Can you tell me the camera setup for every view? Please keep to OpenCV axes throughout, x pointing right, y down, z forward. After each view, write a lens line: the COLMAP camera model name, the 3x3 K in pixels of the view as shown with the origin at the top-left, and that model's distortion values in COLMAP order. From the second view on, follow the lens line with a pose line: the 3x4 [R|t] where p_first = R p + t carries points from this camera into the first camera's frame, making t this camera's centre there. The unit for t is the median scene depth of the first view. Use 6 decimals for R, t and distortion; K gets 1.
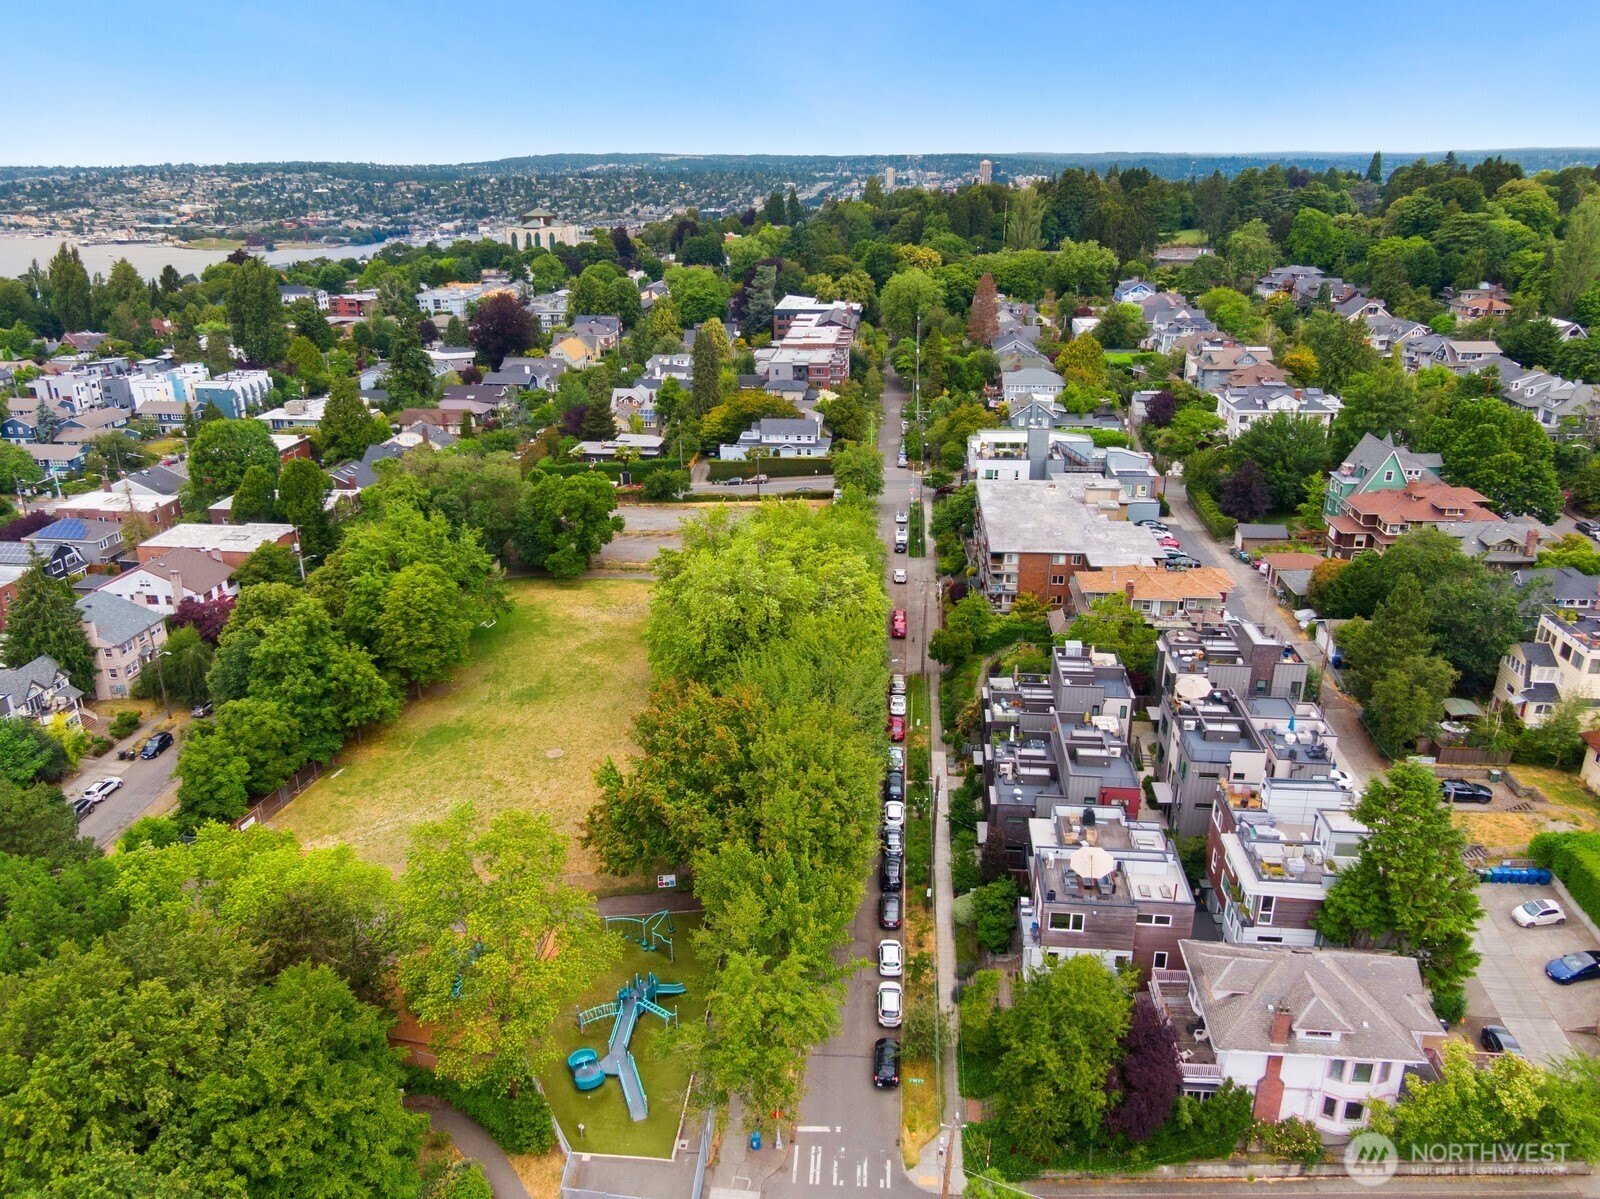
lens RADIAL K [[1141.2, 0, 800.0], [0, 1141.2, 599.5], [0, 0, 1]] dist [-0.005084, -0.000367]
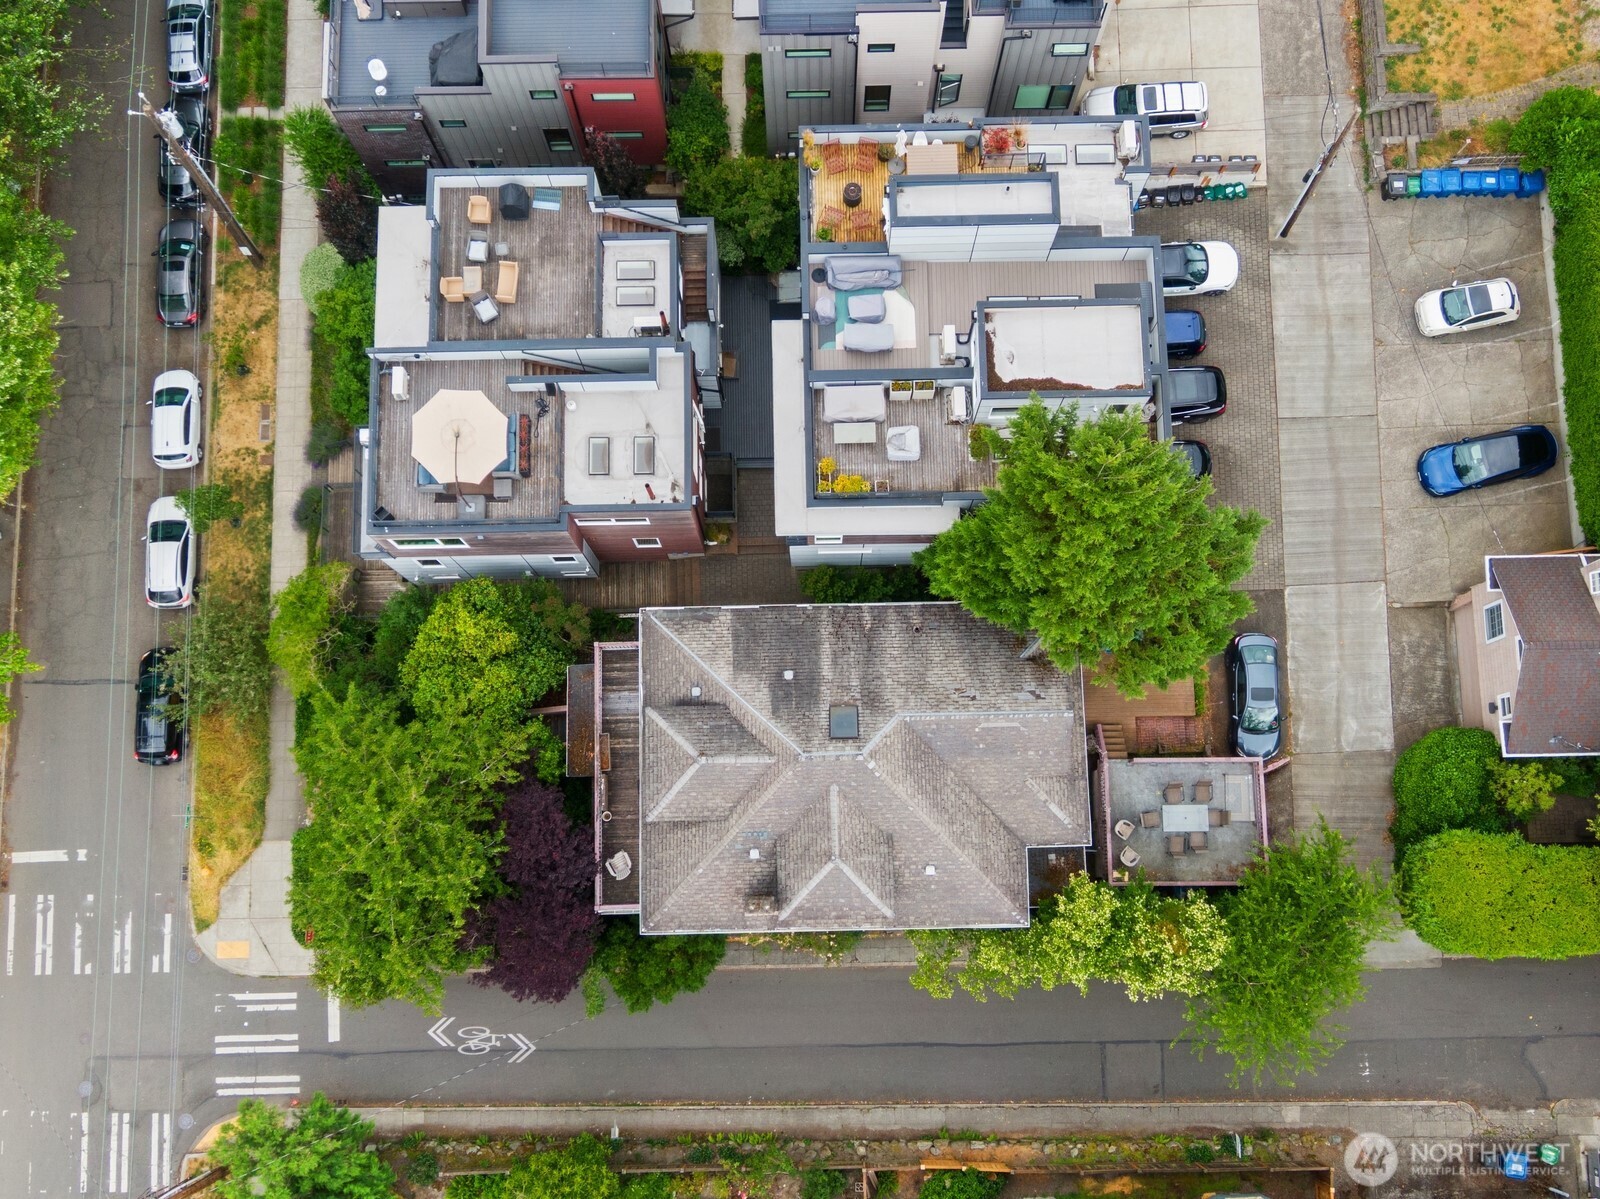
lens RADIAL K [[1746.2, 0, 800.0], [0, 1746.2, 599.5], [0, 0, 1]] dist [-0.010224, -0.029241]
pose [[0.993301, -0.112564, 0.026140, 0.180222], [0.039275, 0.541583, 0.839729, -0.150694], [-0.108680, -0.833077, 0.542376, 0.282986]]
